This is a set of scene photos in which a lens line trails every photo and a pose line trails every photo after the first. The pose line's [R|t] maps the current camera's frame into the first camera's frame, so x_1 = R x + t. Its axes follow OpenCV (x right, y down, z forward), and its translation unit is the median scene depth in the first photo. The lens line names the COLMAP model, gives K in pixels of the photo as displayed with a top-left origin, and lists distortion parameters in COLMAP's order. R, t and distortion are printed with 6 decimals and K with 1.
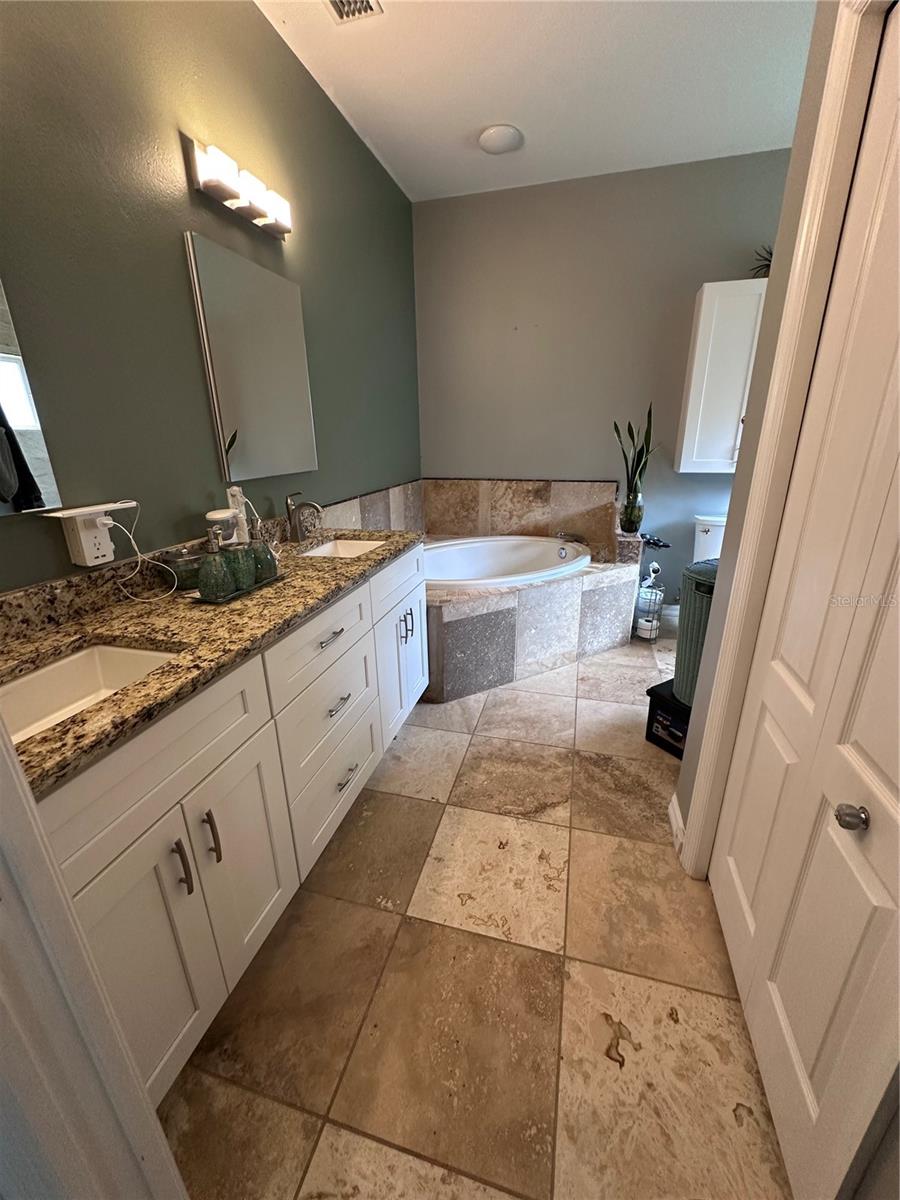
lens RADIAL K [[475.5, 0, 457.1], [0, 475.5, 596.4], [0, 0, 1]] dist [-0.002552, 0.000603]
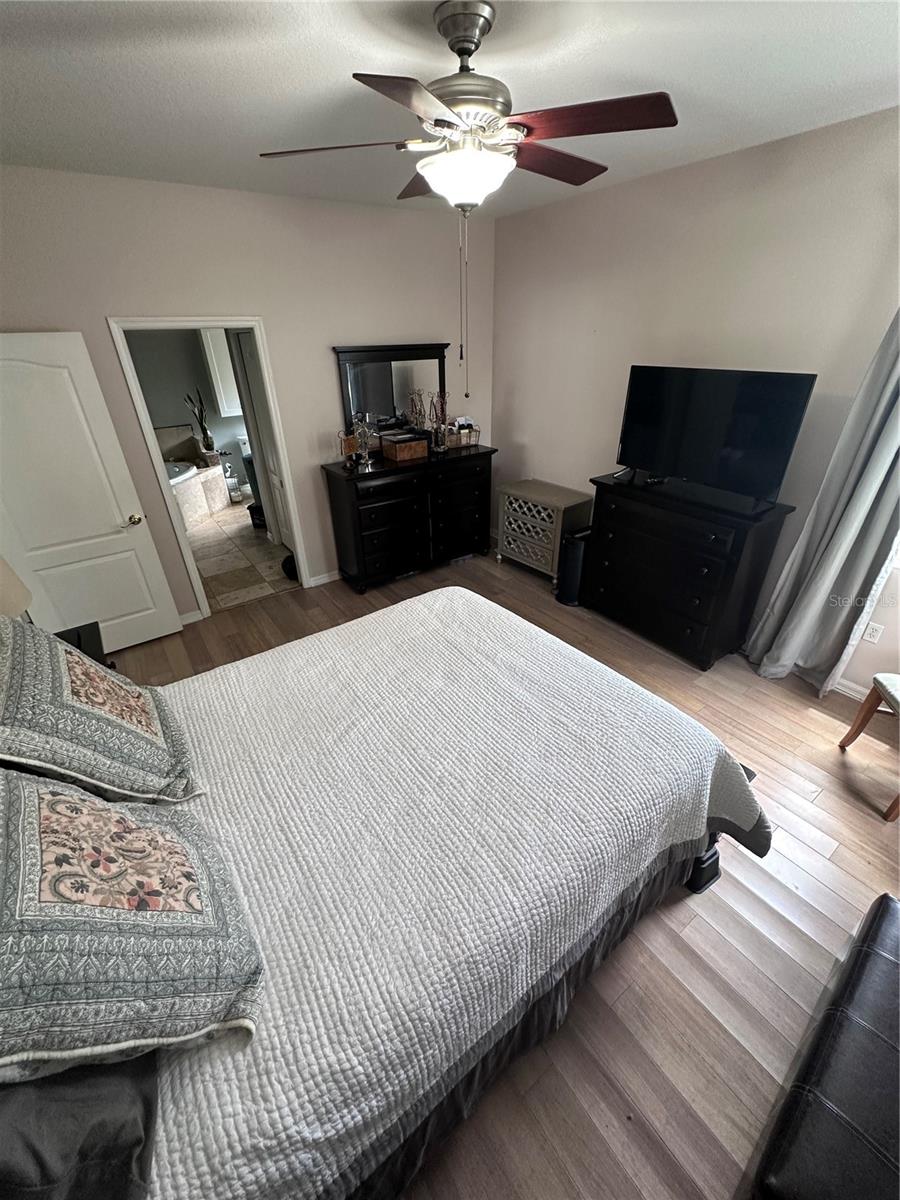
lens RADIAL K [[475.5, 0, 449.9], [0, 475.5, 595.9], [0, 0, 1]] dist [-0.002552, 0.000603]
pose [[0.634465, -0.380328, 0.672907, -0.511173], [0.268233, 0.924805, 0.269792, 0.144167], [-0.724917, 0.009322, 0.688773, -0.984248]]
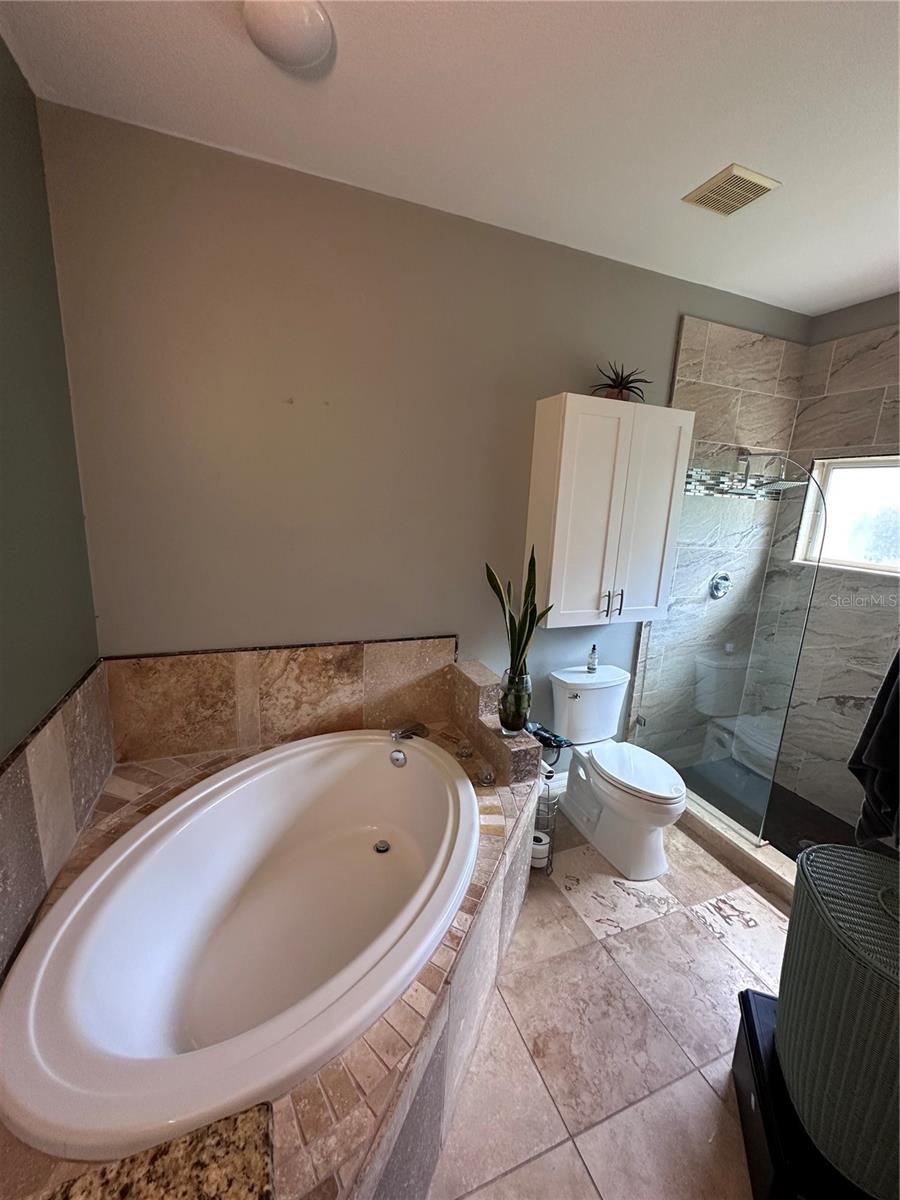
lens RADIAL K [[475.5, 0, 449.3], [0, 475.5, 597.1], [0, 0, 1]] dist [-0.002552, 0.000603]
pose [[0.800553, -0.077000, 0.594294, -0.078887], [0.140472, 0.988192, -0.061190, -0.249248], [-0.582565, 0.132468, 0.801916, 0.425306]]
